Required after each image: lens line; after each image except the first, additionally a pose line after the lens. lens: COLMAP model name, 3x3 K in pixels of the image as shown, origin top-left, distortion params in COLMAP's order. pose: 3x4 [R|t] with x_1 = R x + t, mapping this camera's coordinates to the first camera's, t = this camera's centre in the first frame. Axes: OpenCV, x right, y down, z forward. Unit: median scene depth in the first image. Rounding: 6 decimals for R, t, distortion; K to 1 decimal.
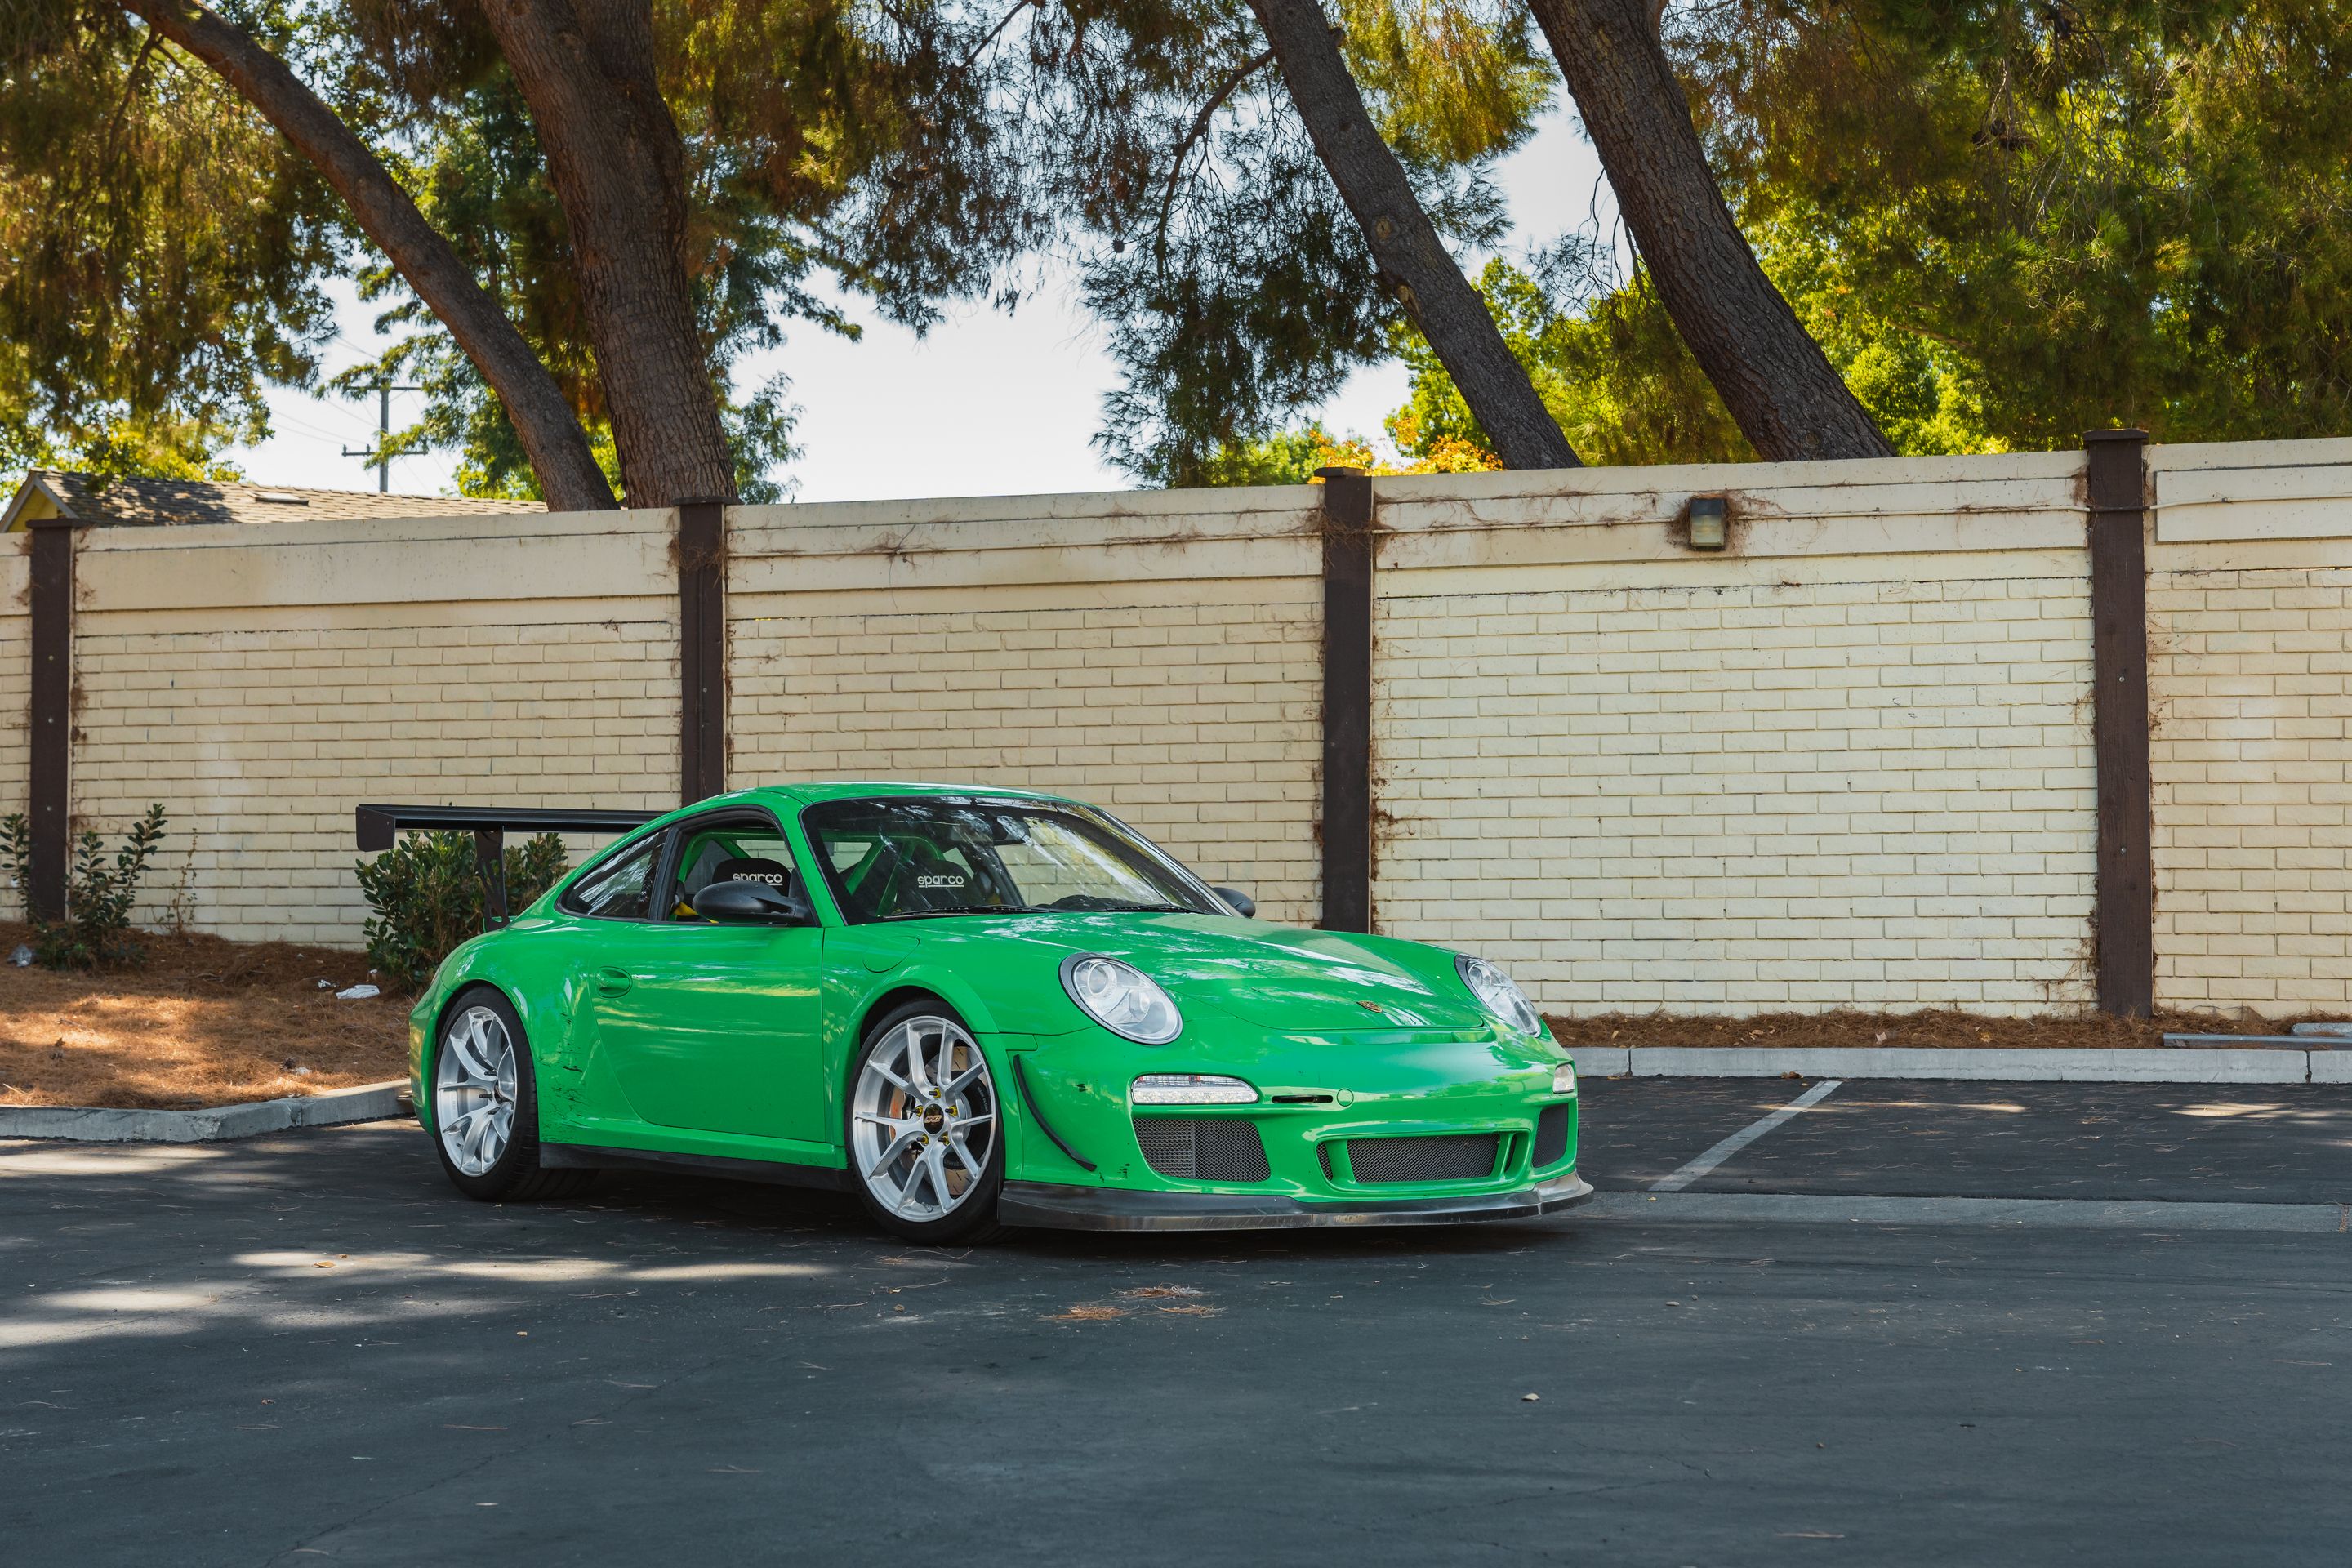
lens RADIAL K [[3535.3, 0, 1174.5], [0, 3535.3, 742.3], [0, 0, 1]] dist [0.029619, 0.025389]
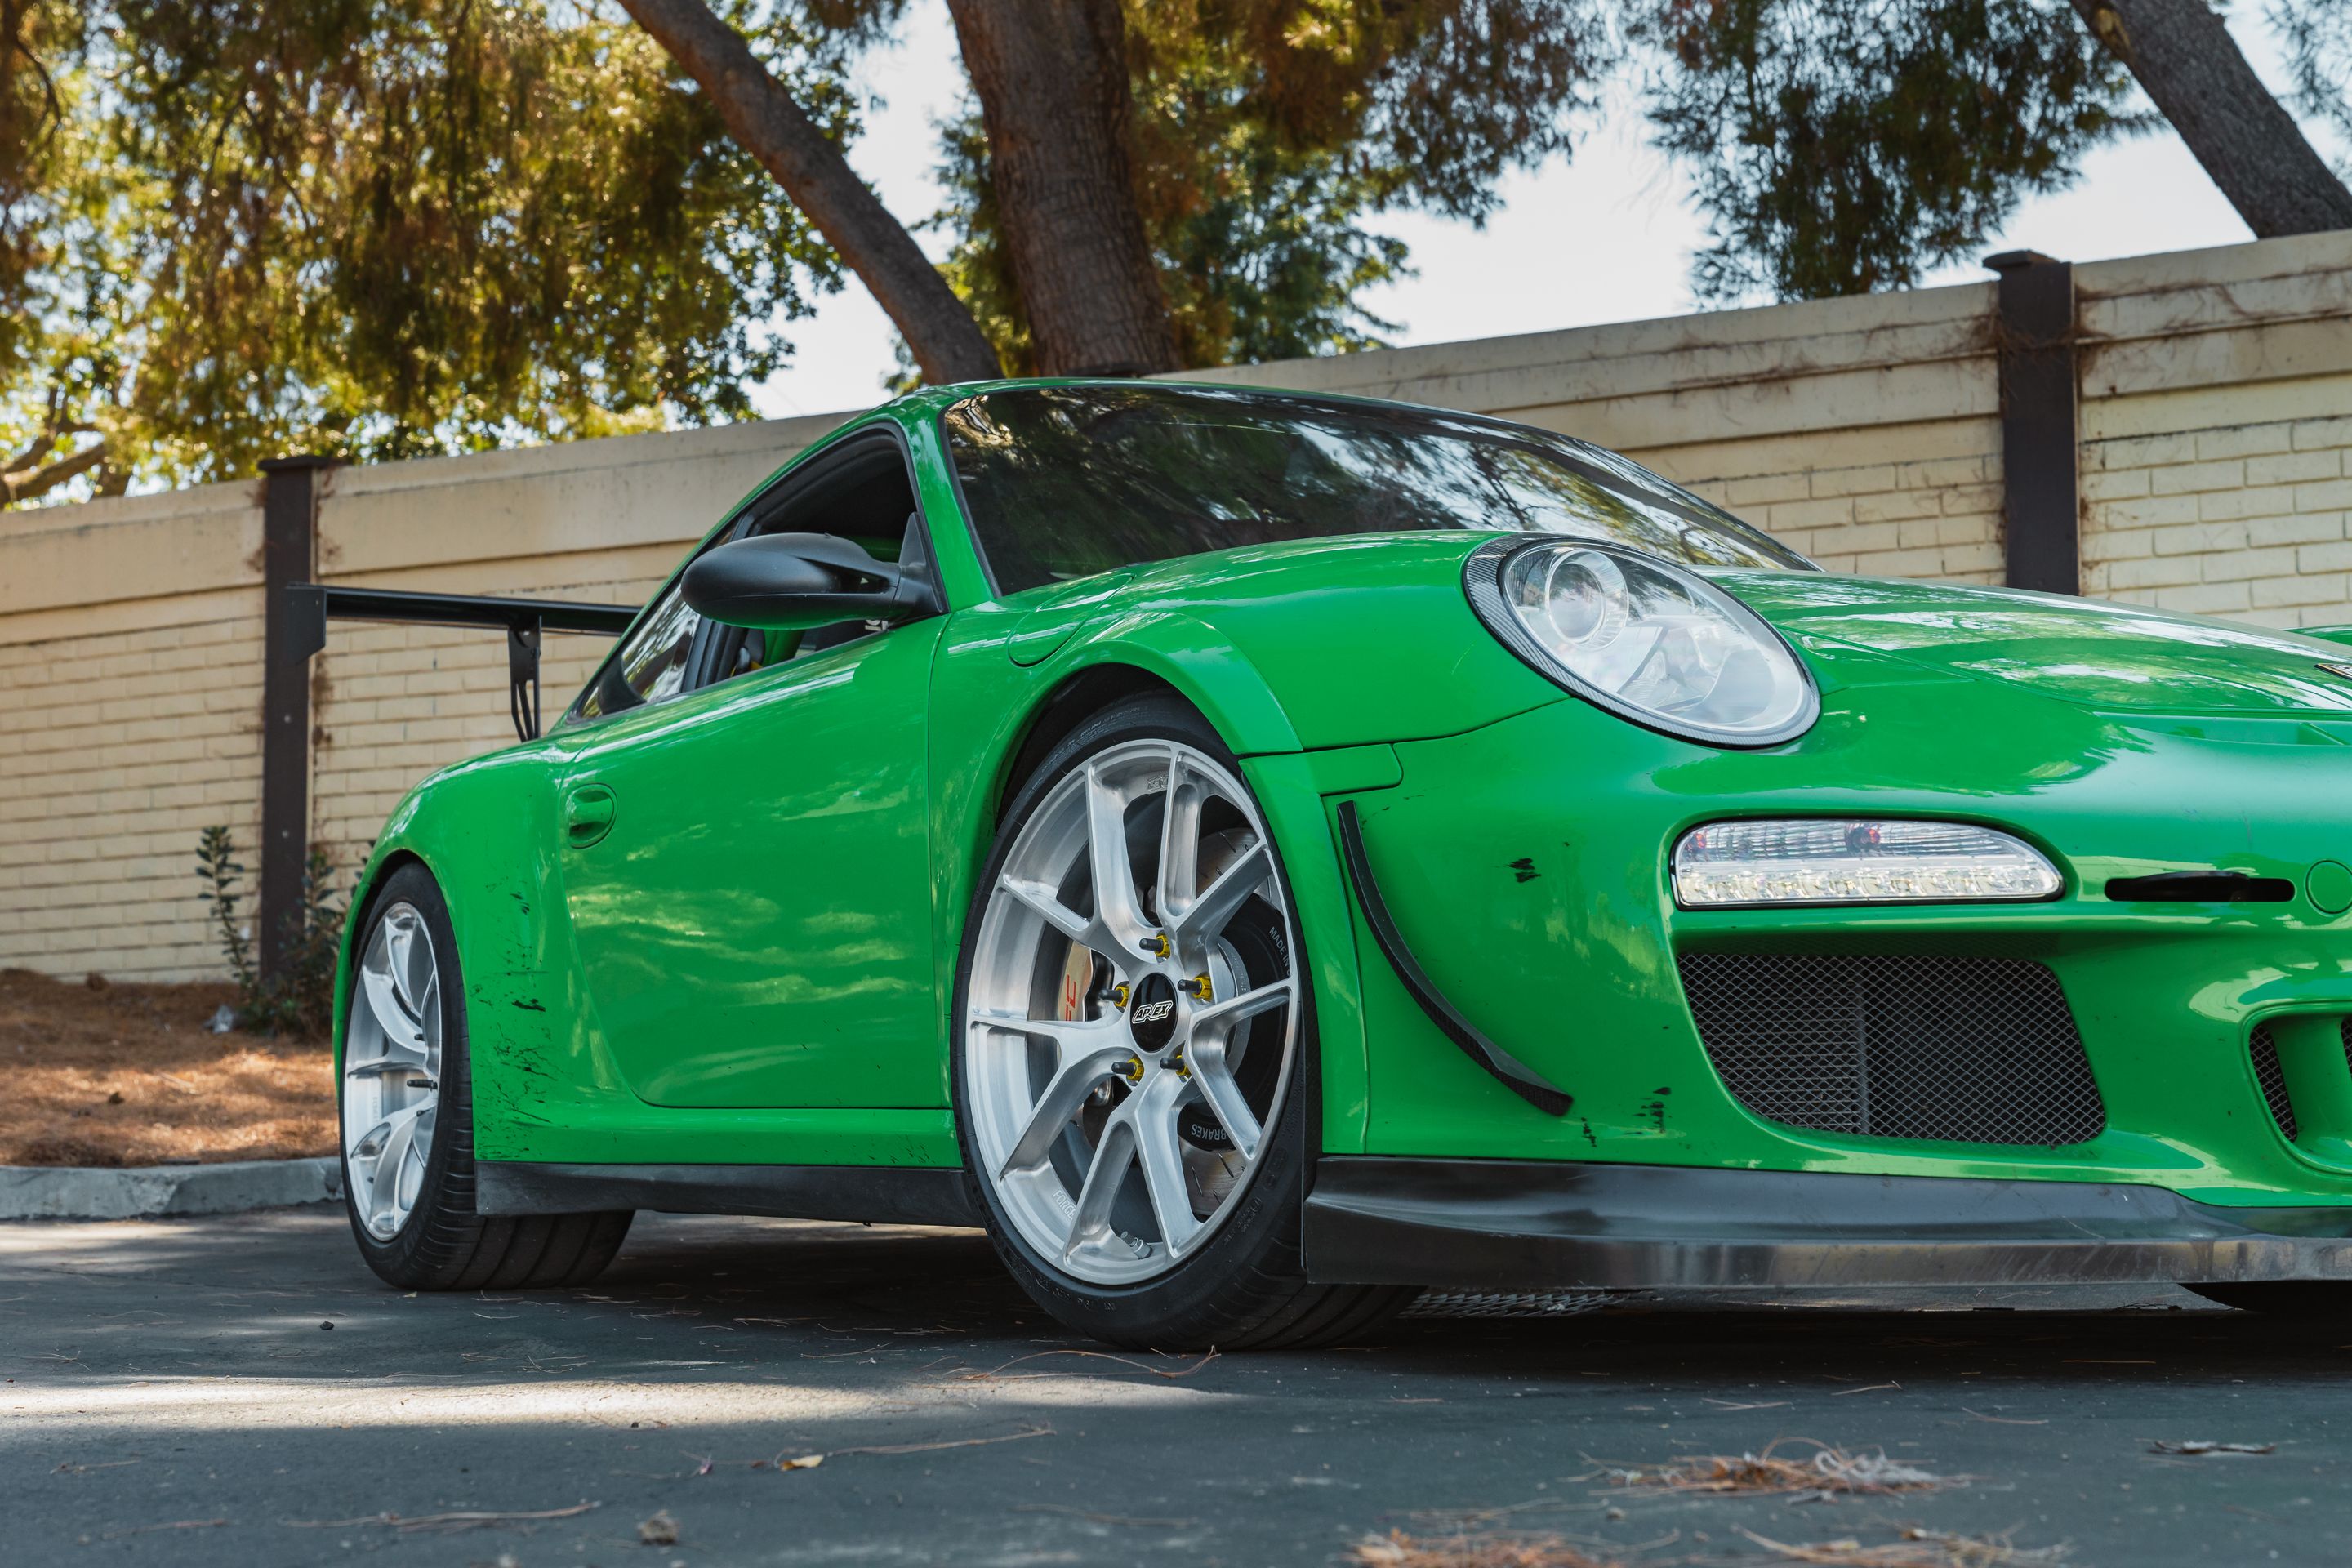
lens RADIAL K [[3535.3, 0, 1174.5], [0, 3535.3, 742.3], [0, 0, 1]] dist [0.029619, 0.025389]
pose [[0.985335, -0.027173, -0.168451, -0.001588], [0.018068, 0.998304, -0.055348, 0.096646], [0.169669, 0.051493, 0.984155, 0.614916]]
